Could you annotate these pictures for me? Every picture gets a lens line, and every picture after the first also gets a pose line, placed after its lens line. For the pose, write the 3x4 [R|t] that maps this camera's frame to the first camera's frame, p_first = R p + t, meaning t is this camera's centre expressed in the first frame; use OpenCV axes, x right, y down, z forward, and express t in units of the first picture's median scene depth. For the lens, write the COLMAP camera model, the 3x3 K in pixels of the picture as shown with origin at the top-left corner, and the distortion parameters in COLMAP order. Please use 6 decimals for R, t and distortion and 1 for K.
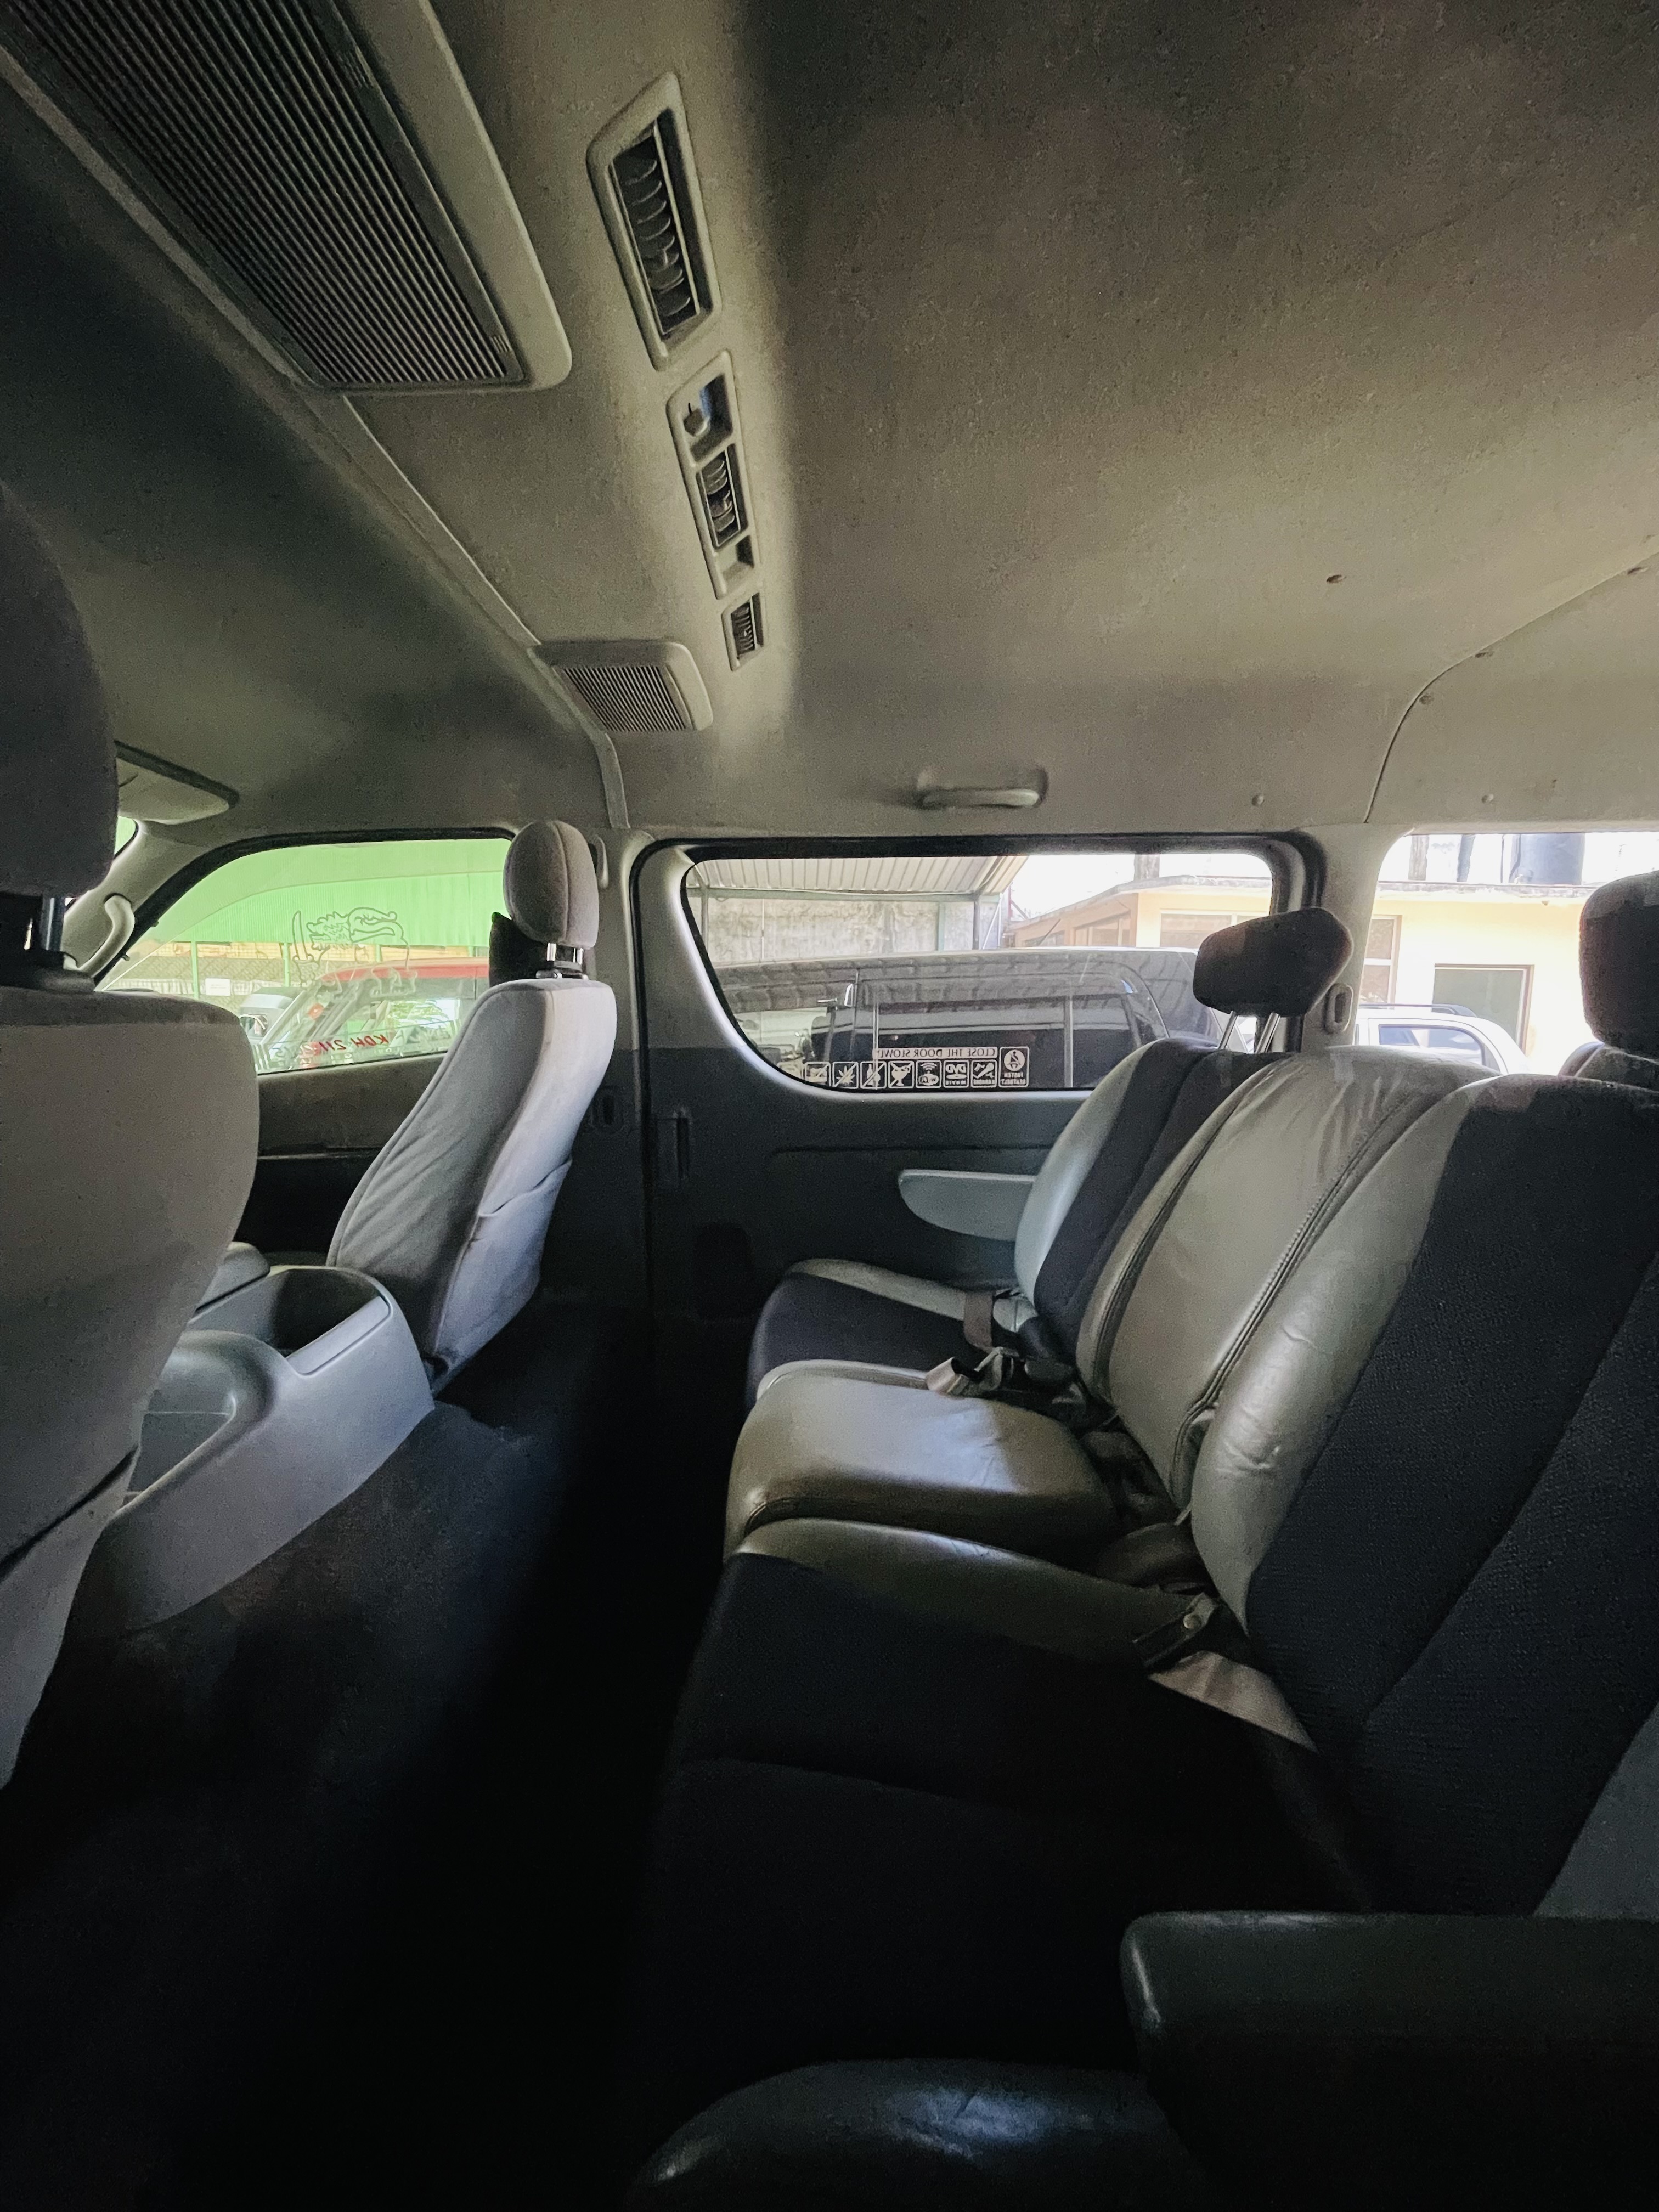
lens RADIAL K [[869.4, 0, 823.3], [0, 869.4, 1109.3], [0, 0, 1]] dist [-0.002915, -0.000425]
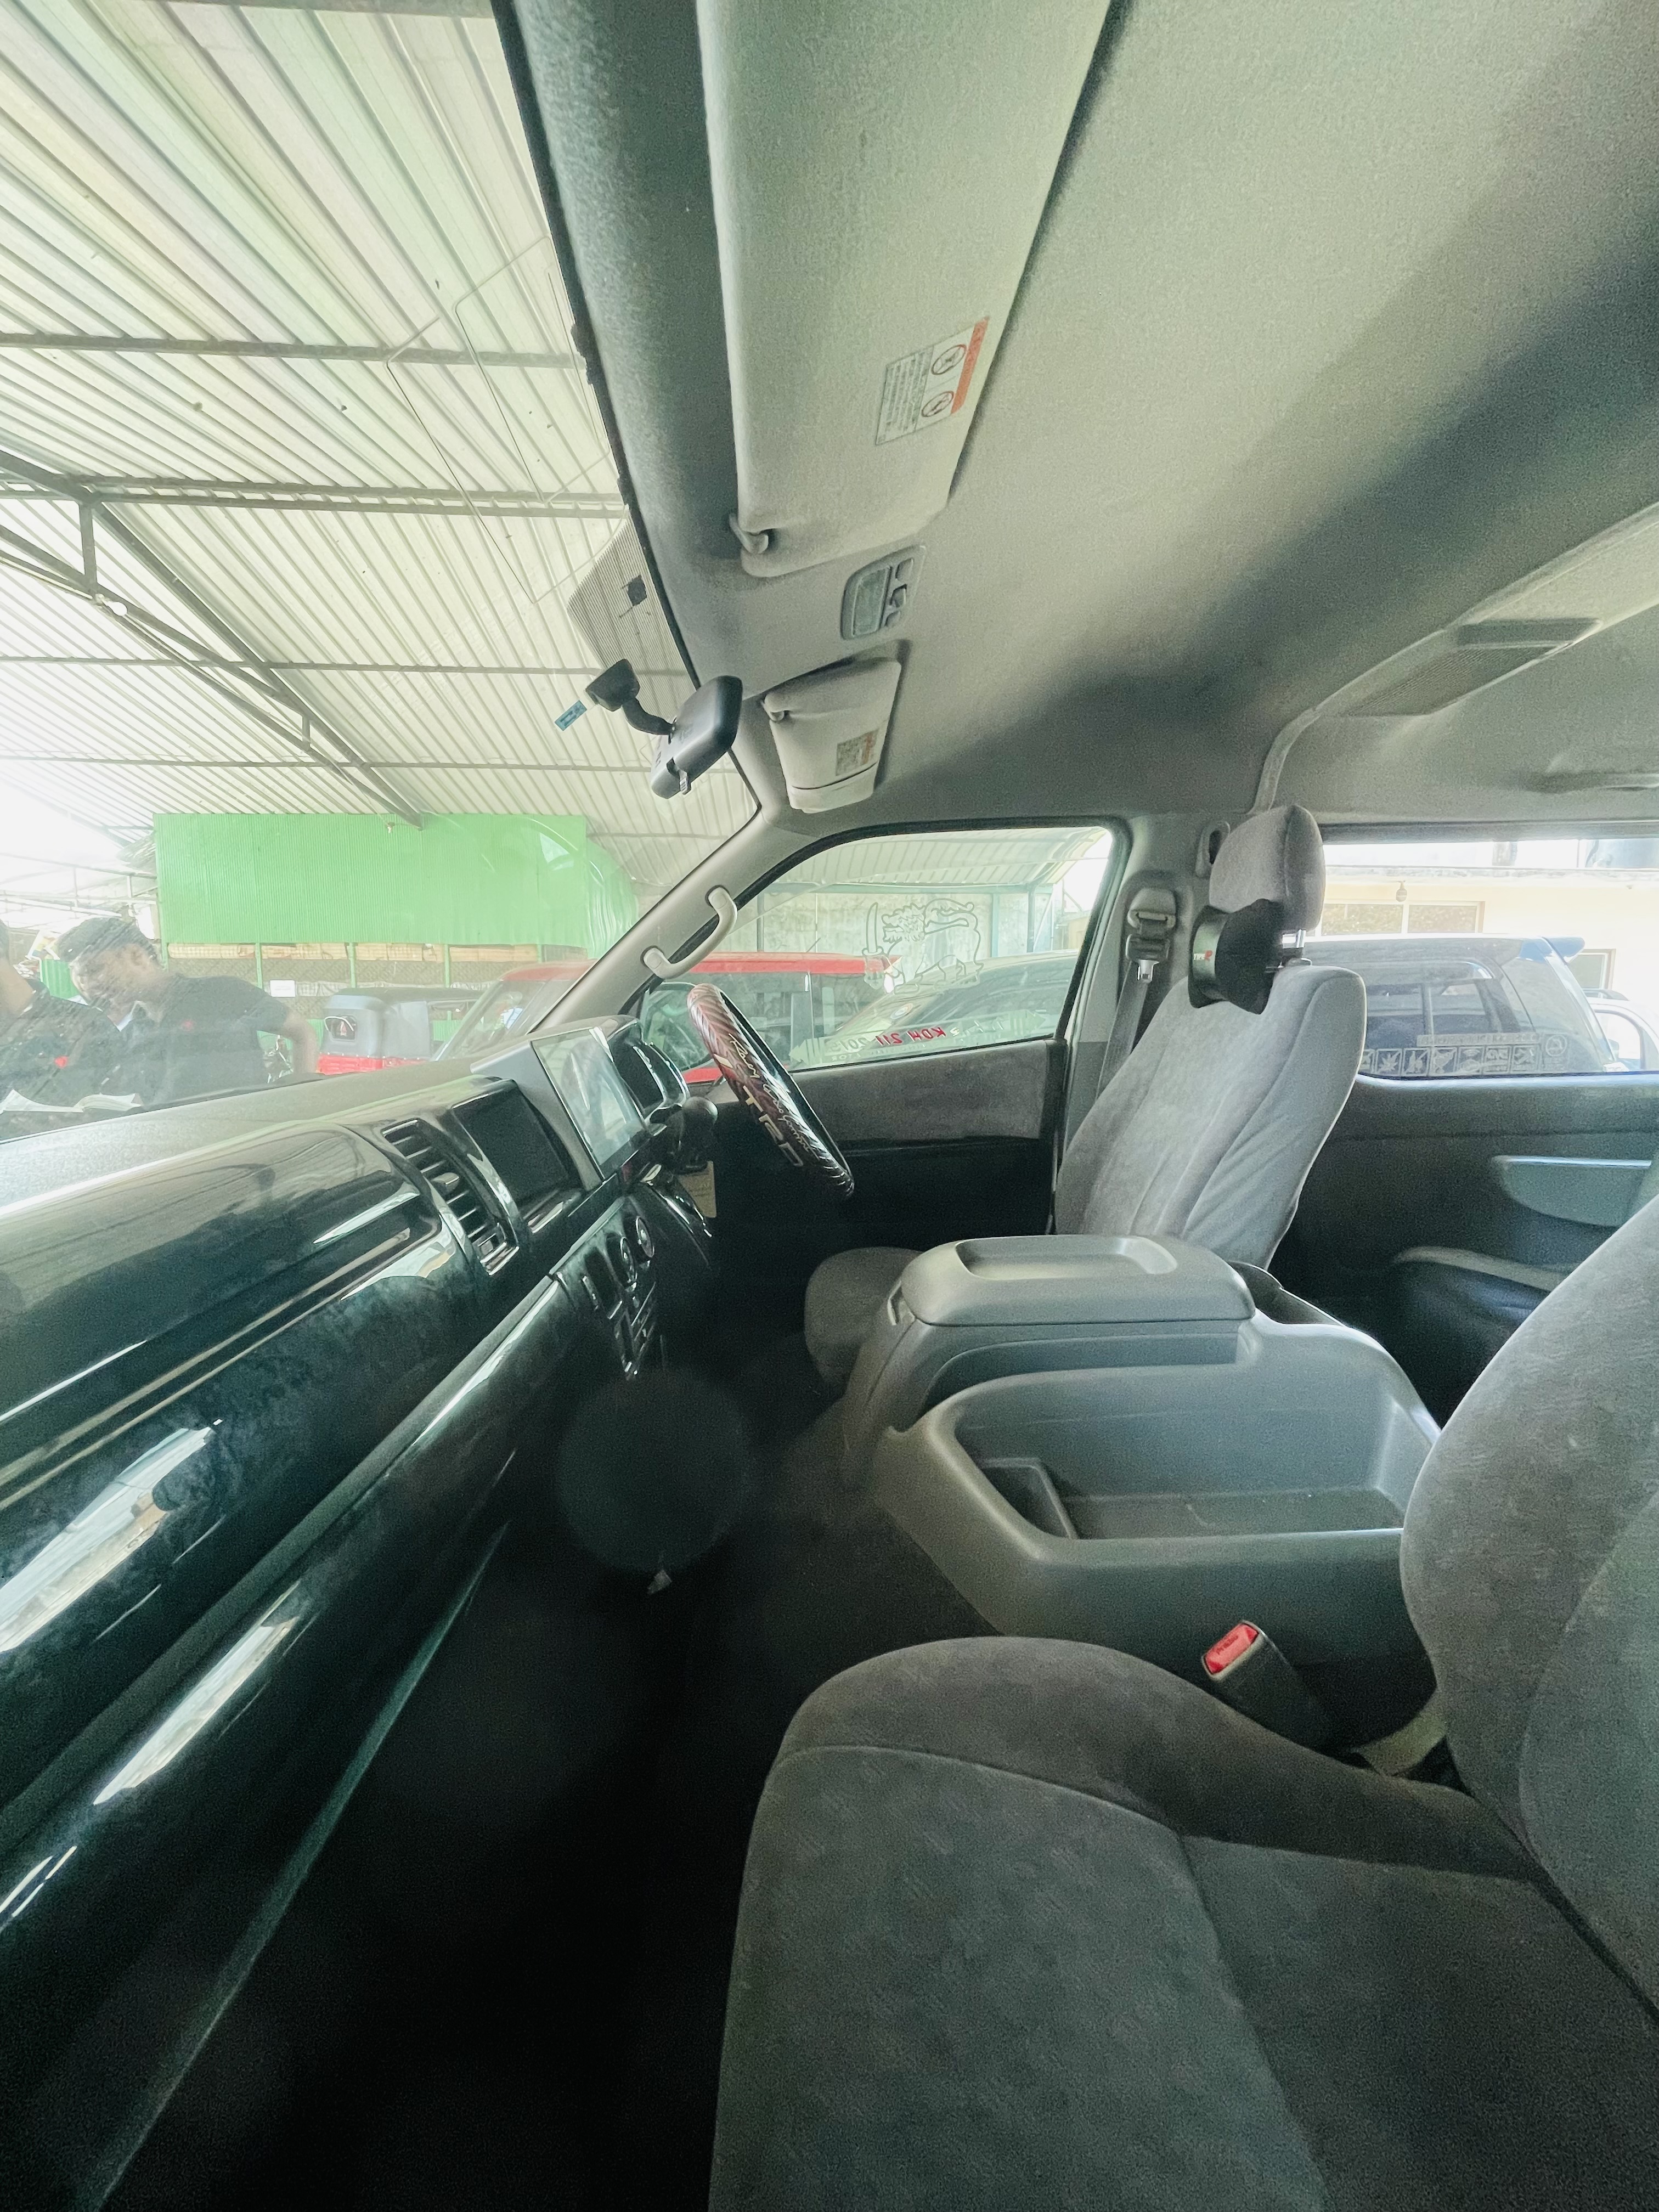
lens RADIAL K [[869.4, 0, 823.3], [0, 869.4, 1109.3], [0, 0, 1]] dist [-0.002915, -0.000425]
pose [[0.999777, -0.015729, 0.014071, -0.104176], [0.015639, 0.999857, 0.006479, -0.000314], [-0.014171, -0.006258, 0.999880, 0.002117]]
